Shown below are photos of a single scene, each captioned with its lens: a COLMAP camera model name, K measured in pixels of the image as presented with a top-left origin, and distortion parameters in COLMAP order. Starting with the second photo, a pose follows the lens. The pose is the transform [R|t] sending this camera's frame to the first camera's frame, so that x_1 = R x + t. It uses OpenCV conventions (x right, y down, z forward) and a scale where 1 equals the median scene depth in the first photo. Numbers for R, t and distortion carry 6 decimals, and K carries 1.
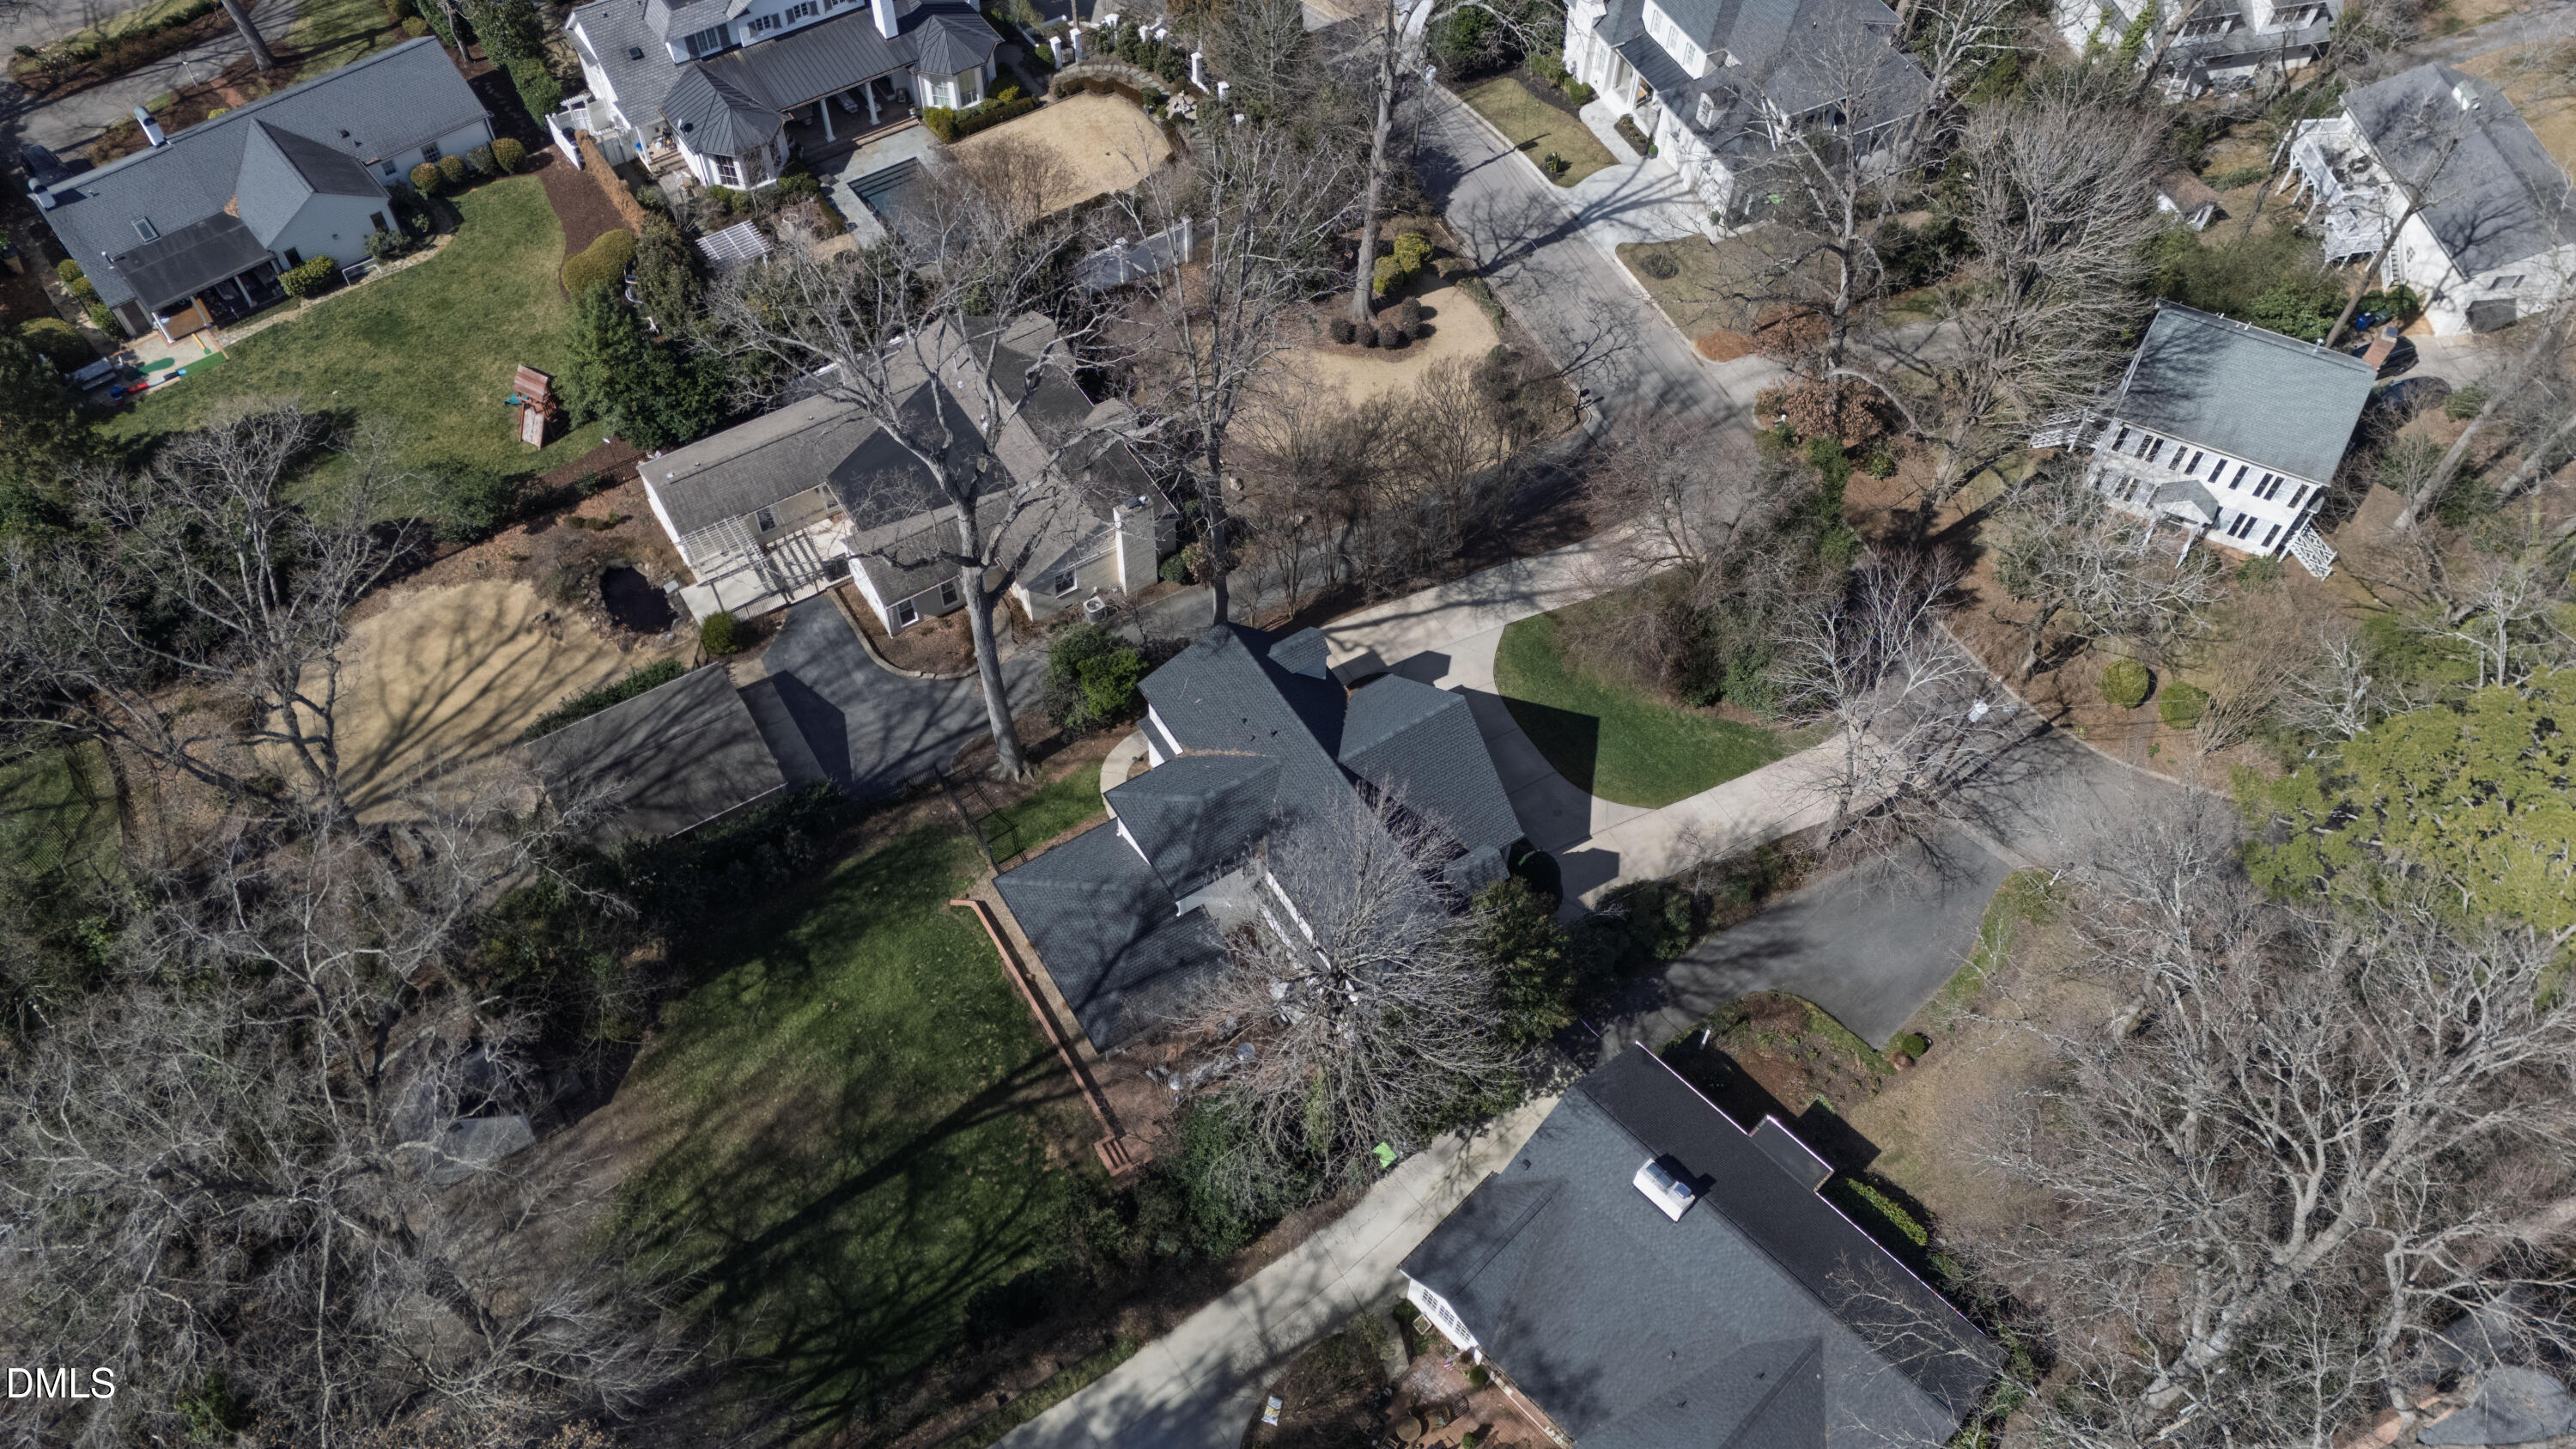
lens RADIAL K [[1892.4, 0, 1290.7], [0, 1892.4, 716.8], [0, 0, 1]] dist [0.062805, -0.050001]
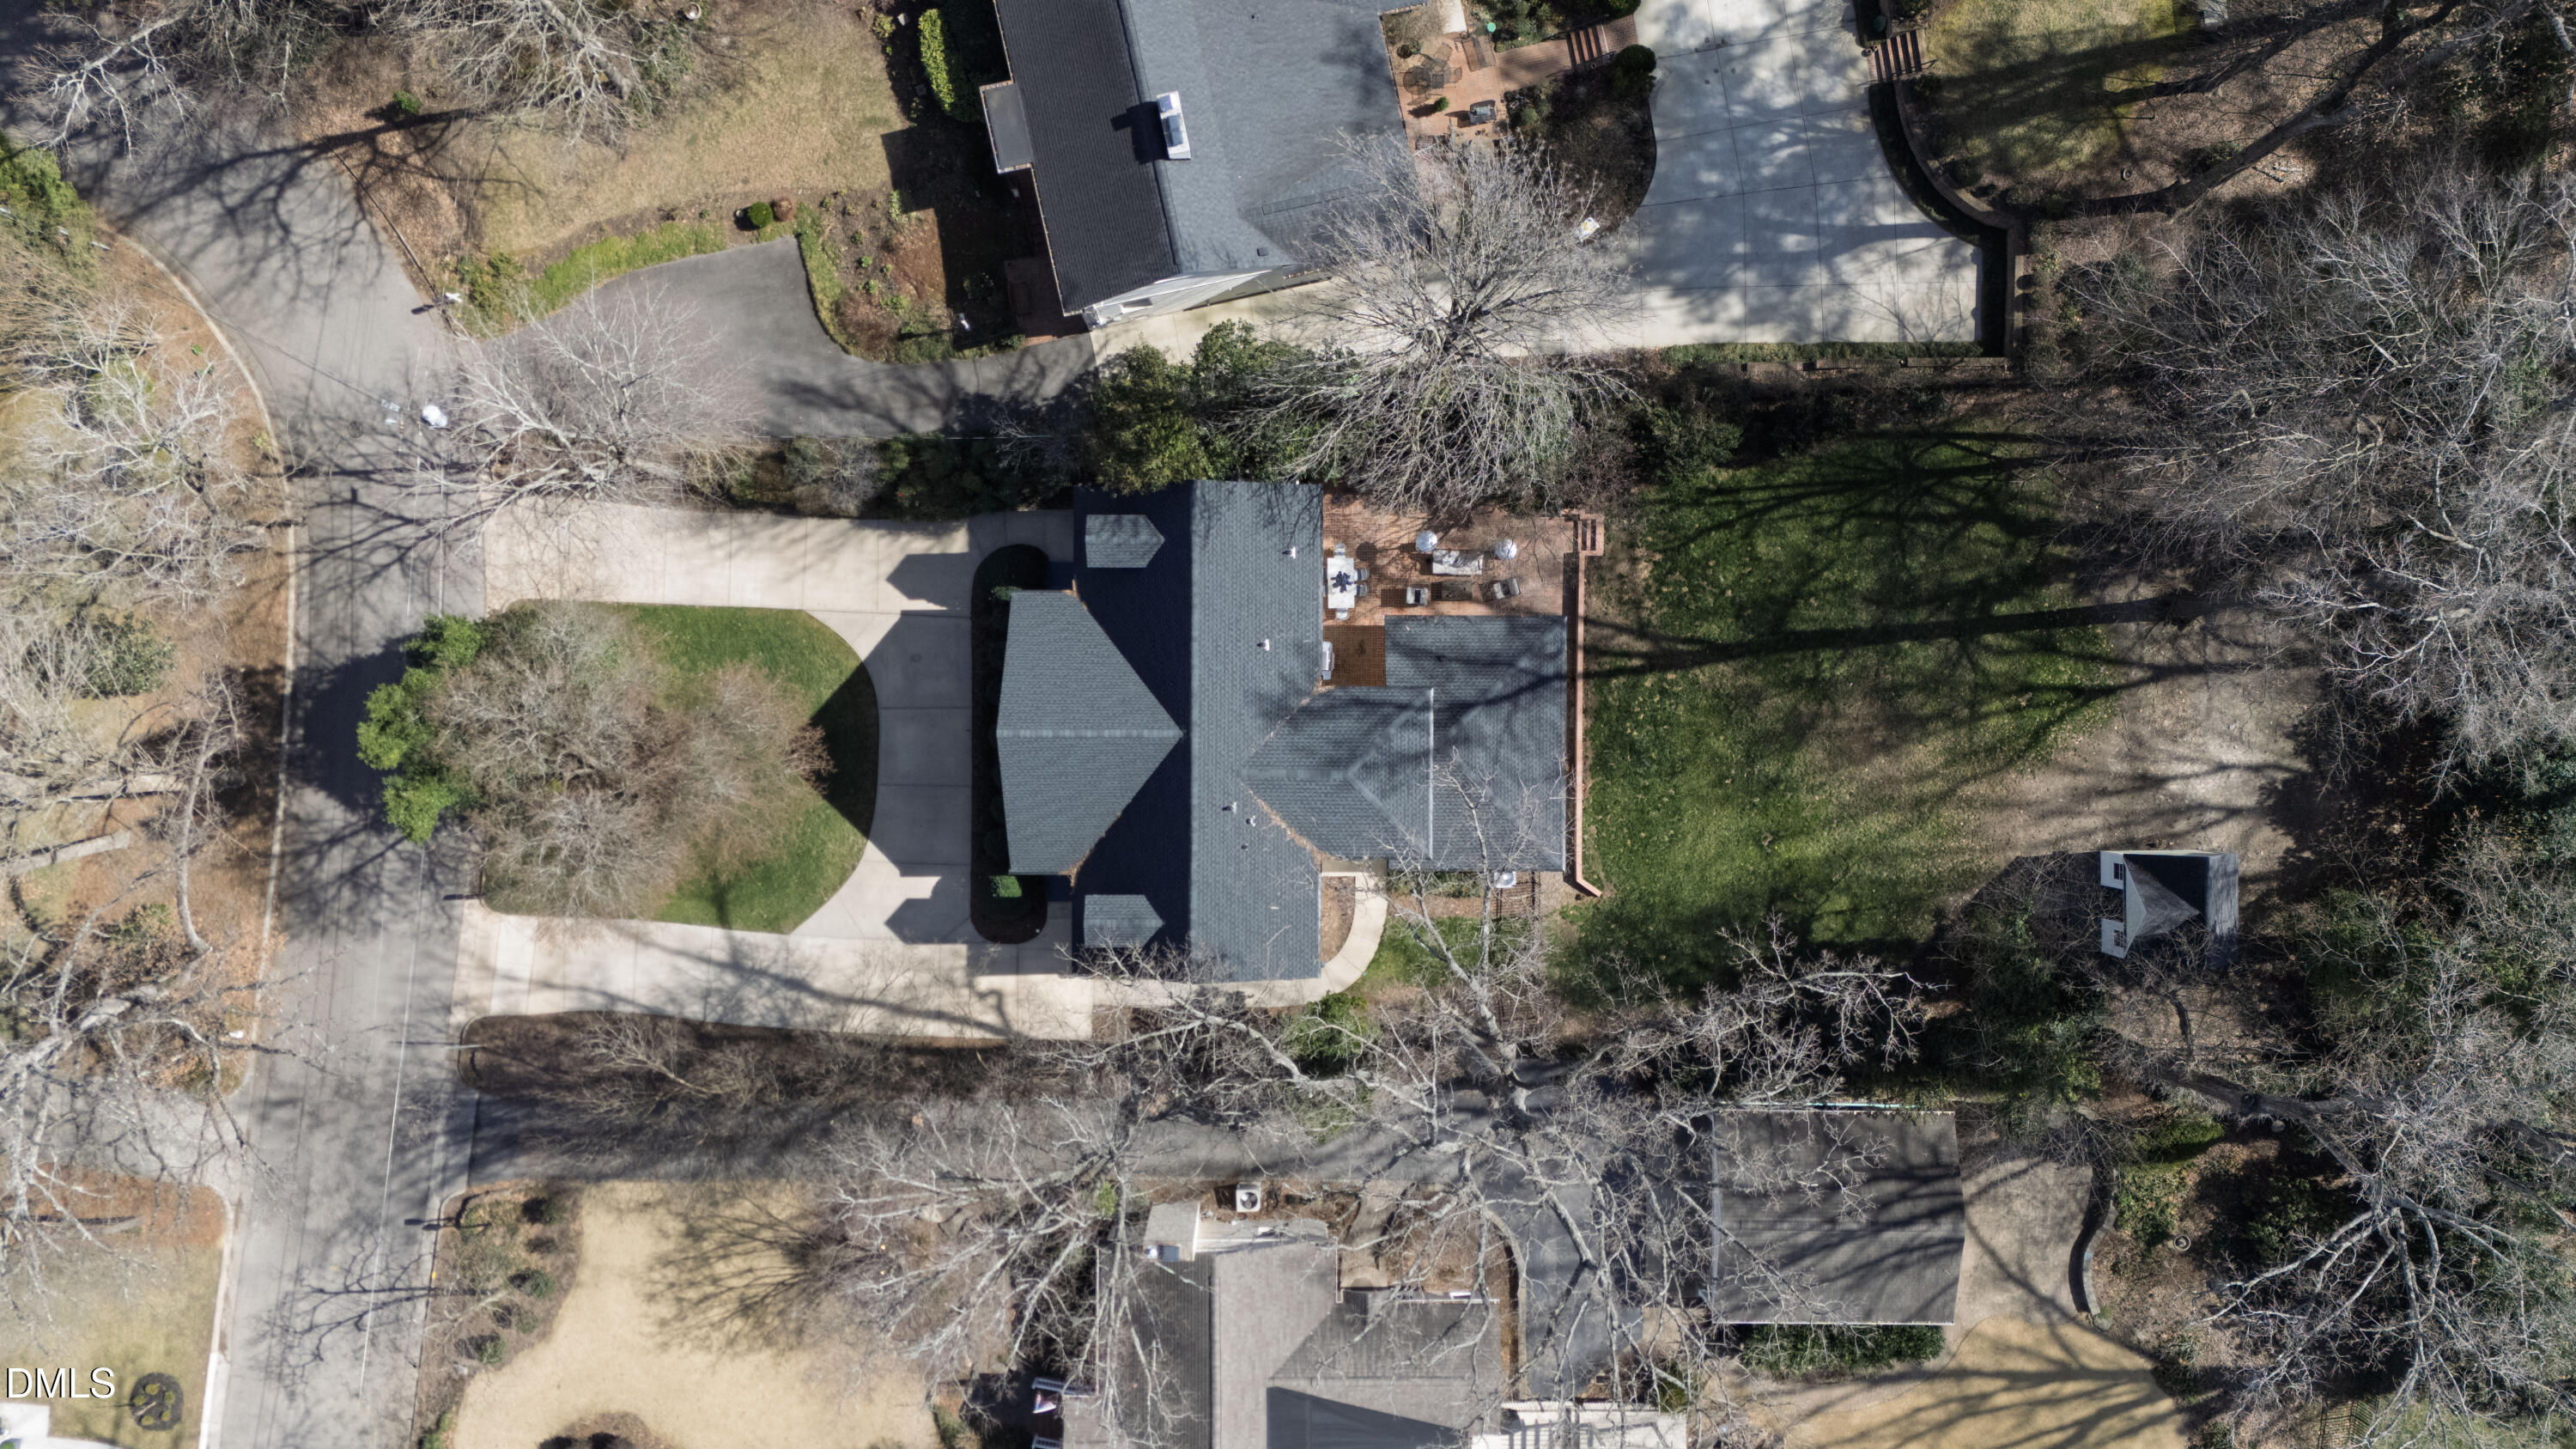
lens RADIAL K [[1892.4, 0, 1275.7], [0, 1892.4, 722.4], [0, 0, 1]] dist [0.062805, -0.050001]
pose [[-0.844209, -0.534963, -0.033544, 0.019138], [0.414744, -0.691576, 0.591363, -0.389640], [-0.339556, 0.485322, 0.805707, 0.274620]]
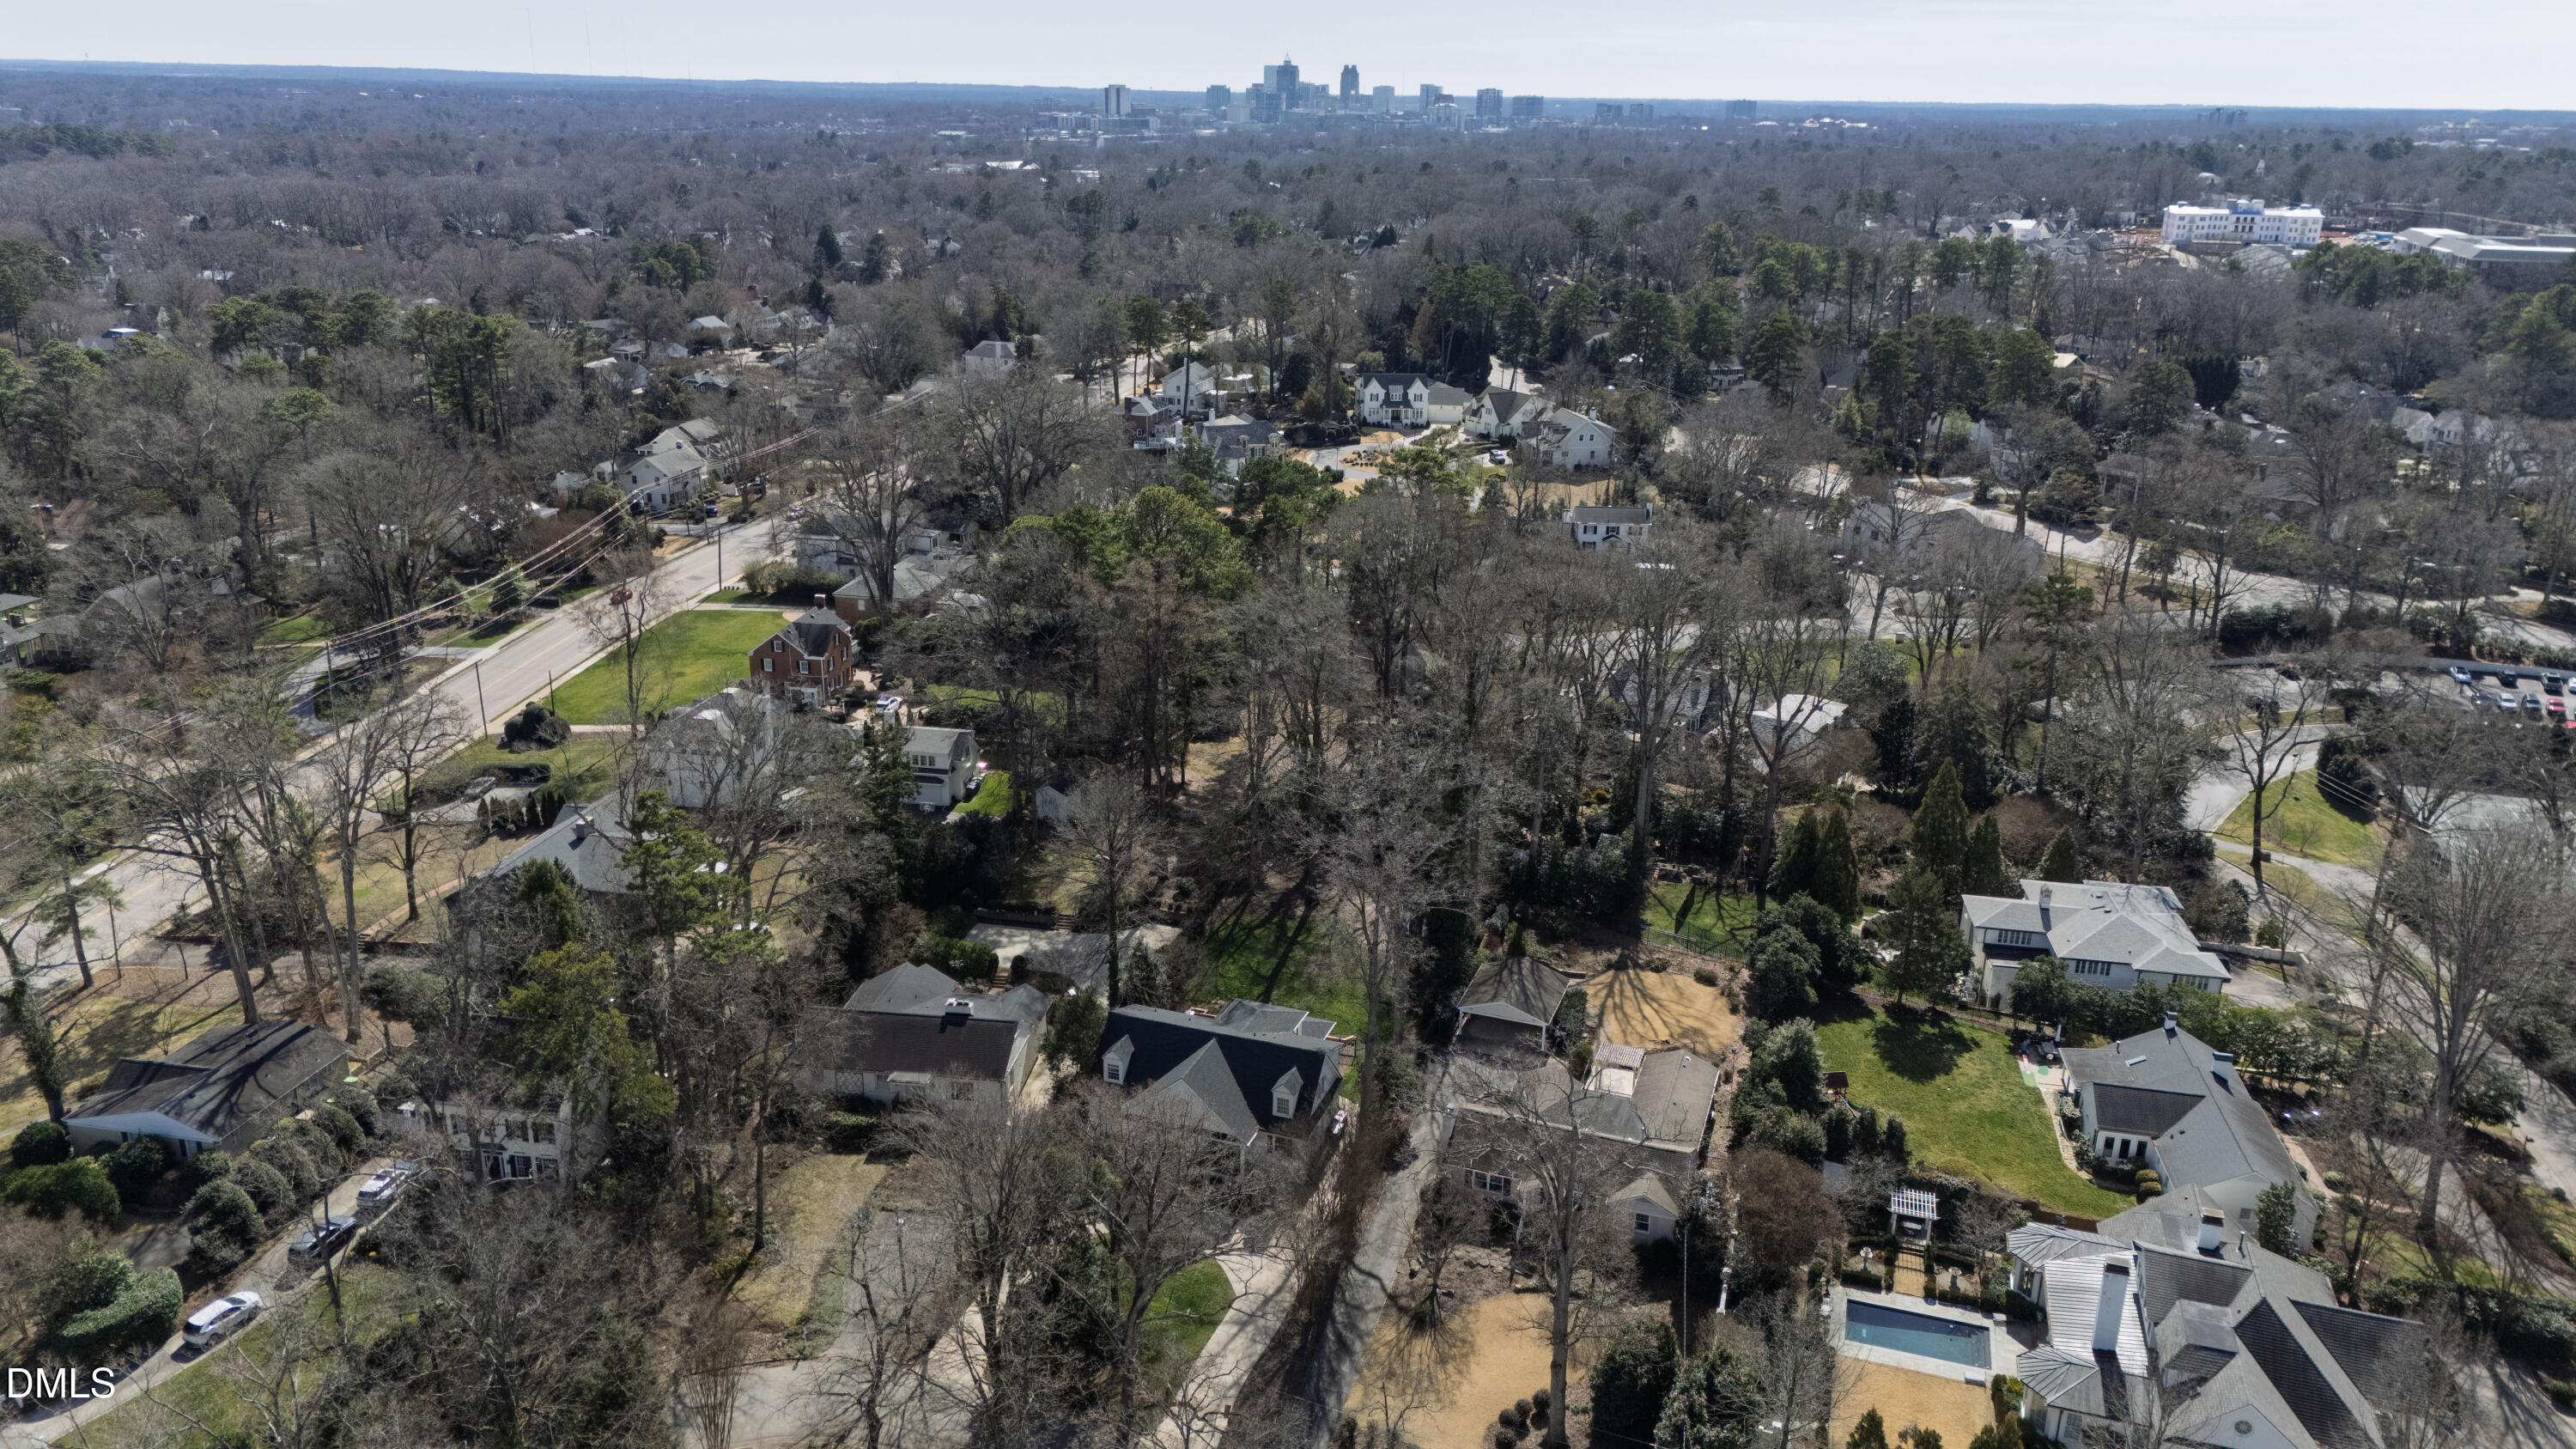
lens RADIAL K [[1892.4, 0, 1297.2], [0, 1892.4, 727.6], [0, 0, 1]] dist [0.062805, -0.050001]
pose [[-0.780672, 0.169330, -0.601564, 0.866924], [-0.528178, 0.335737, 0.779941, -1.321761], [0.334035, 0.926611, -0.172664, 0.927037]]
